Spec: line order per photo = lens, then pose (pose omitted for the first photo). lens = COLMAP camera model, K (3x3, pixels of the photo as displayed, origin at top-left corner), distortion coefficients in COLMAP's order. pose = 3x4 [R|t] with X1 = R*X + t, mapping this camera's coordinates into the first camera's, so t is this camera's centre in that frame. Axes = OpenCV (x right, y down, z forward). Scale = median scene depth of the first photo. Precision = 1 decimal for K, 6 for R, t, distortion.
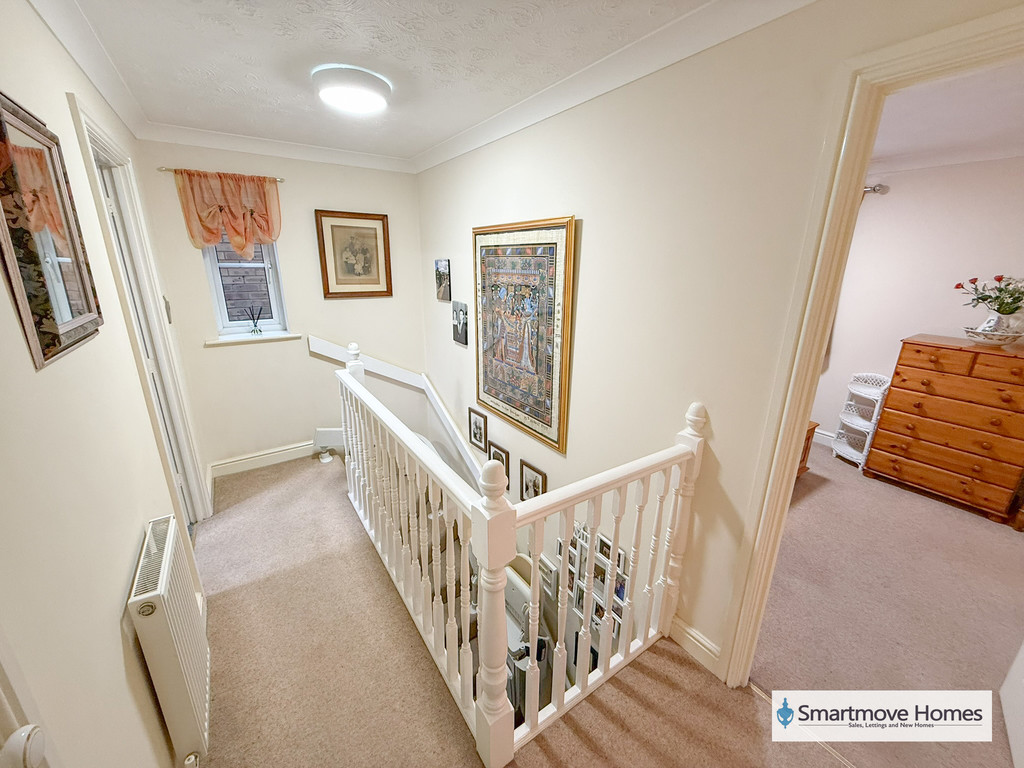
lens RADIAL K [[407.5, 0, 510.7], [0, 407.5, 379.3], [0, 0, 1]] dist [-0.002664, 0.000848]
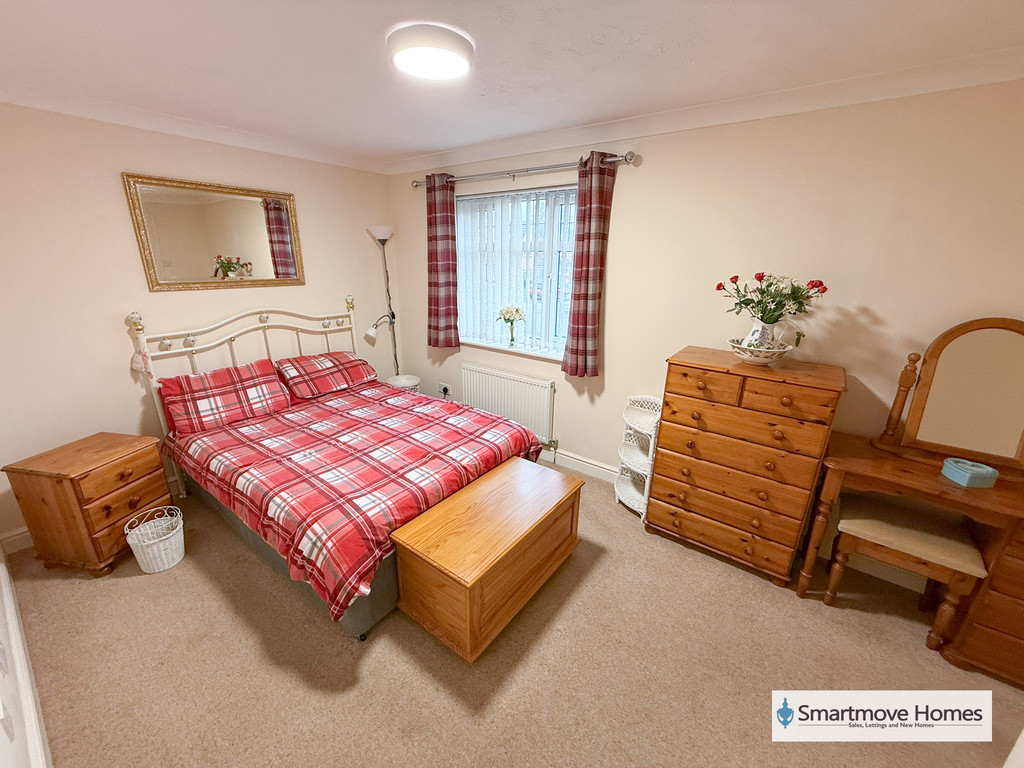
lens RADIAL K [[407.5, 0, 508.2], [0, 407.5, 379.1], [0, 0, 1]] dist [-0.002664, 0.000848]
pose [[0.946122, -0.096446, 0.309113, 0.472077], [0.091723, 0.995338, 0.029810, -0.115516], [-0.310547, 0.000149, 0.950558, 0.397109]]
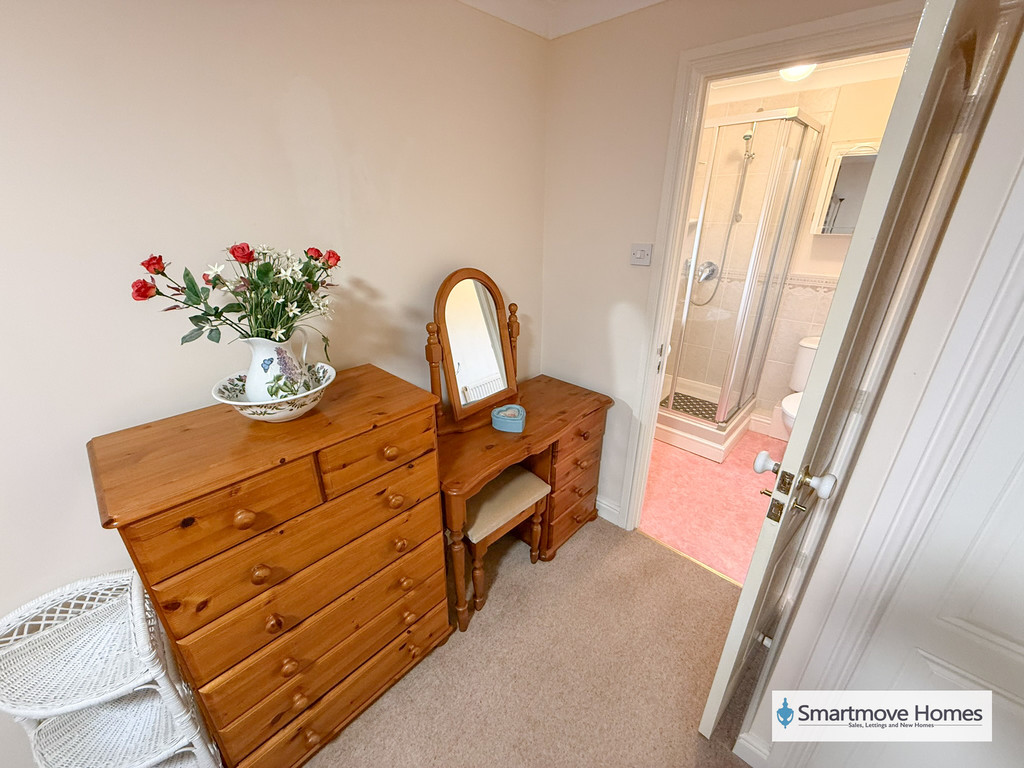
lens RADIAL K [[407.5, 0, 511.5], [0, 407.5, 383.6], [0, 0, 1]] dist [-0.002664, 0.000848]
pose [[-0.221035, -0.395974, 0.891262, 0.743893], [0.280670, 0.849376, 0.446972, -0.224966], [-0.934006, 0.348947, -0.076604, 0.785172]]
